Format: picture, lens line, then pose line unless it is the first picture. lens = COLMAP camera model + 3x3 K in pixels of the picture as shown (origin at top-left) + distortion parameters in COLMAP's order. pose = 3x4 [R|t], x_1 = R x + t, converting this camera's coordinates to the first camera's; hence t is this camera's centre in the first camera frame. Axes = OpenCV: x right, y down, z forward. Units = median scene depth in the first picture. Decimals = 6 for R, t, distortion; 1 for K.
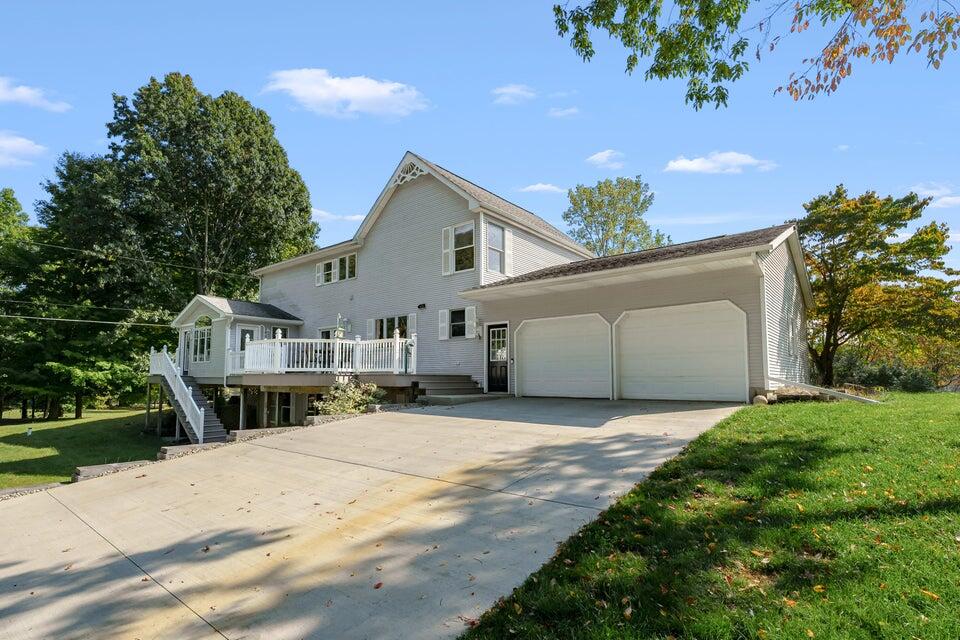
lens RADIAL K [[433.7, 0, 480.0], [0, 433.7, 320.0], [0, 0, 1]] dist [-0.000139, -0.000003]
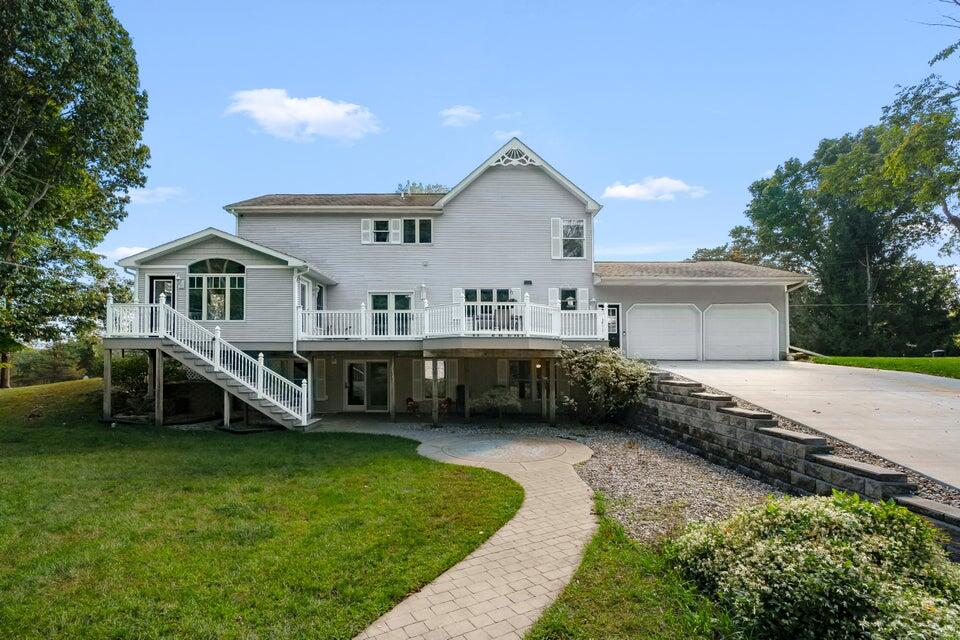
lens RADIAL K [[433.7, 0, 480.0], [0, 433.7, 320.0], [0, 0, 1]] dist [-0.000139, -0.000003]
pose [[0.801845, 0.053391, 0.595142, -0.856353], [-0.080815, 0.996539, 0.019483, 0.050788], [-0.592042, -0.063718, 0.803384, 0.153791]]
